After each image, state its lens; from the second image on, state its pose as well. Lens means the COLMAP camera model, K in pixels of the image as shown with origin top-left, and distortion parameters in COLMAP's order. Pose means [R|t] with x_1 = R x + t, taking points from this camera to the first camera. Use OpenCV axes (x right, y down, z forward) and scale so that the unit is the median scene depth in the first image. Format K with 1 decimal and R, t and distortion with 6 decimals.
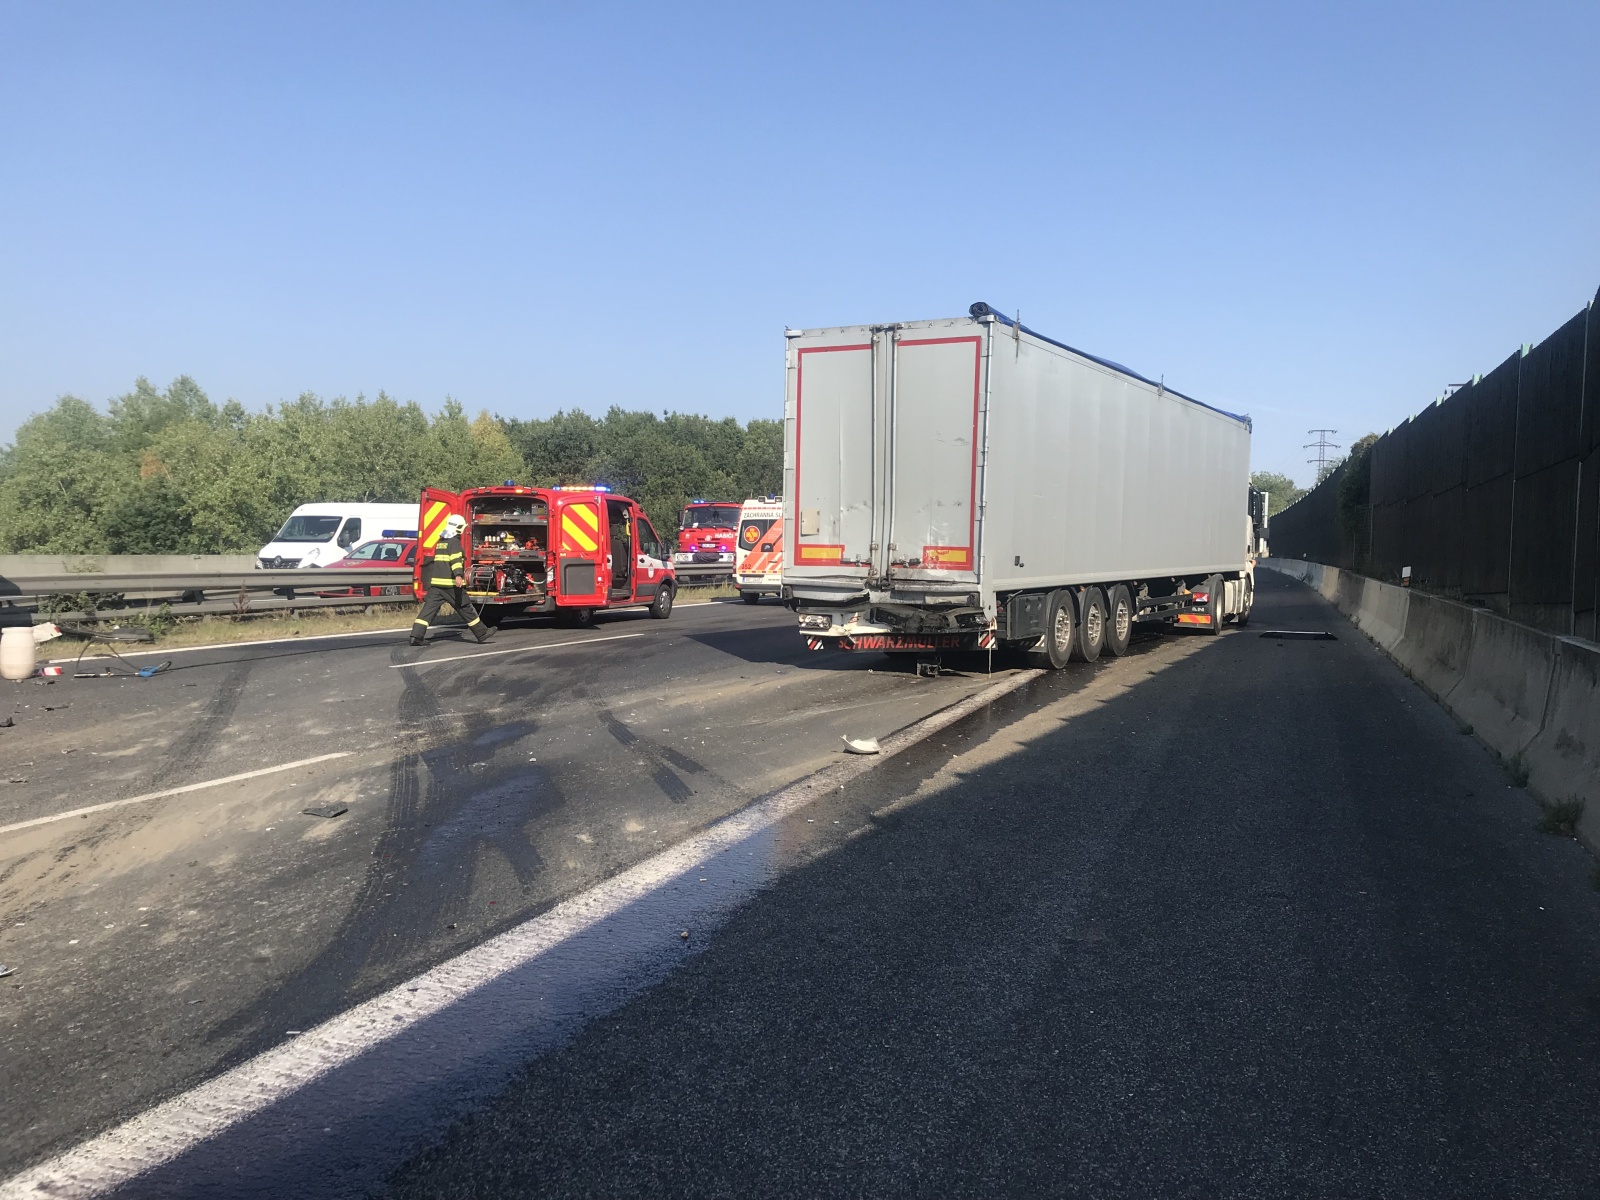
lens RADIAL K [[1307.2, 0, 796.3], [0, 1307.2, 606.3], [0, 0, 1]] dist [0.011689, -0.010512]
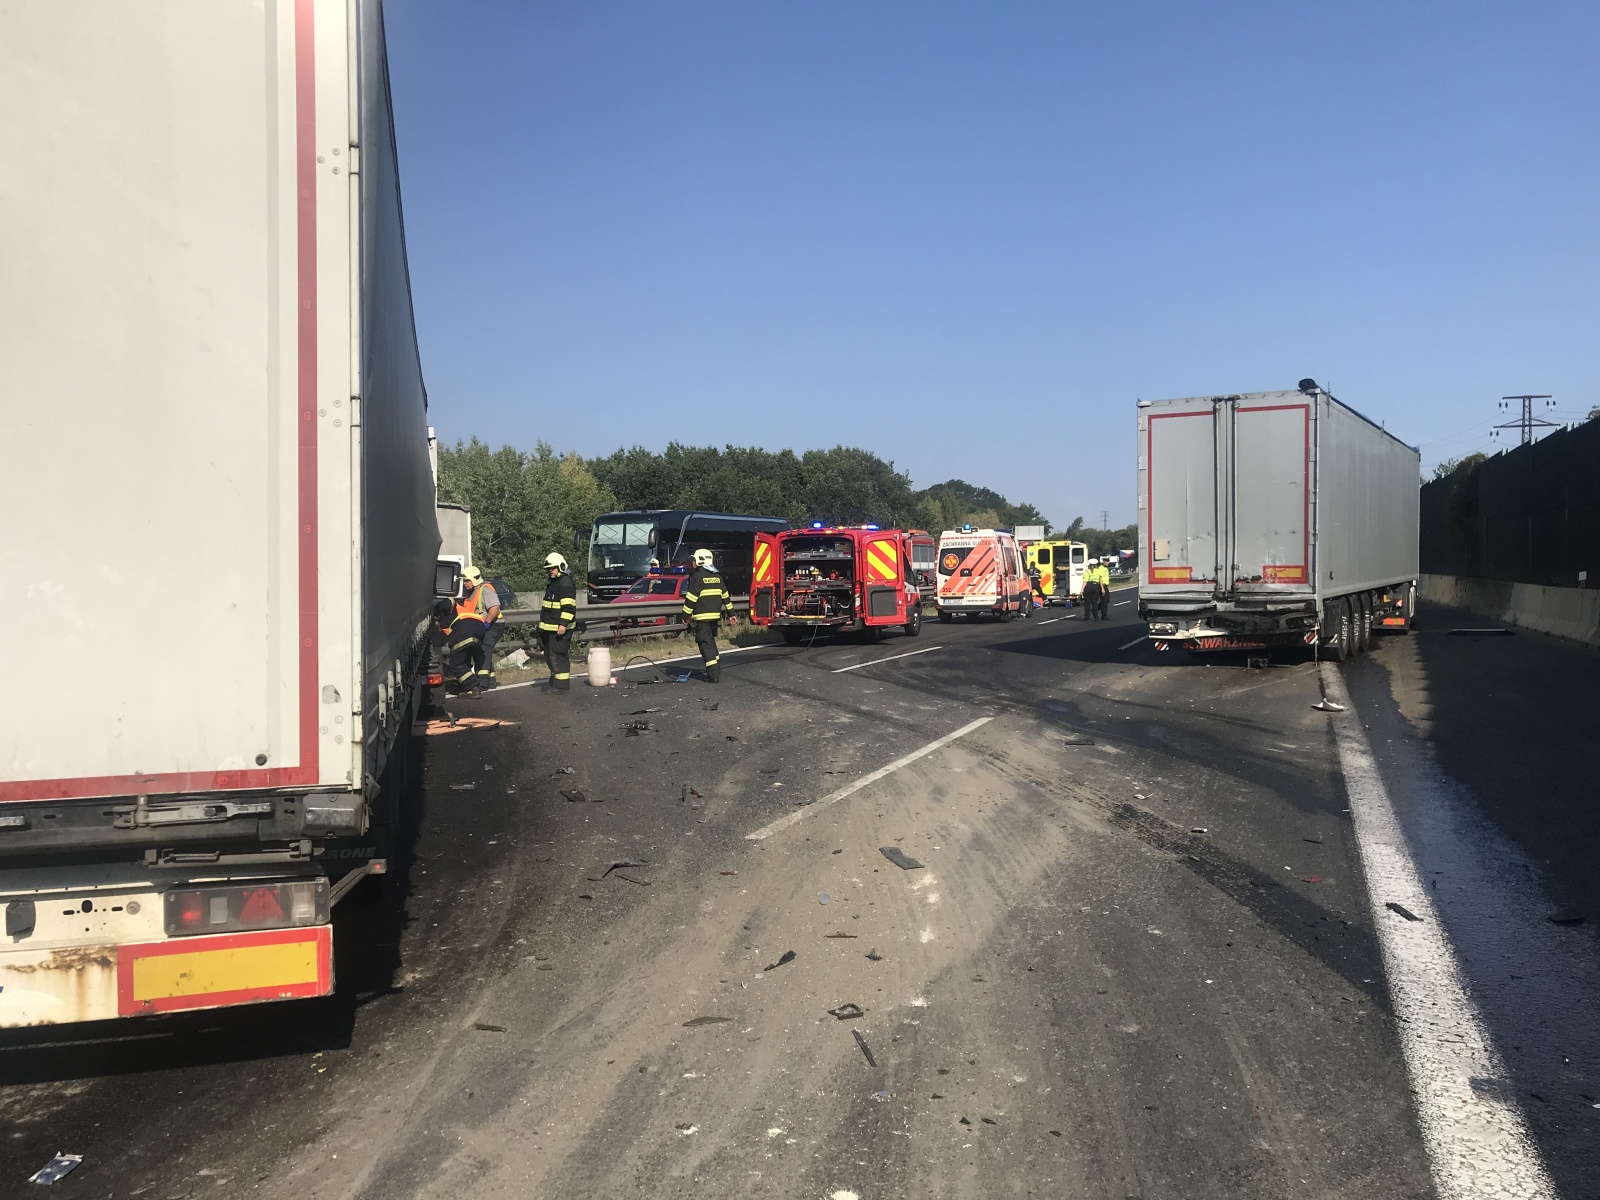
lens RADIAL K [[1307.2, 0, 802.7], [0, 1307.2, 592.2], [0, 0, 1]] dist [0.011689, -0.010512]
pose [[0.999494, -0.030848, -0.007697, -0.321875], [0.030597, 0.999058, -0.030785, 0.005373], [0.008640, 0.030534, 0.999496, -0.273019]]
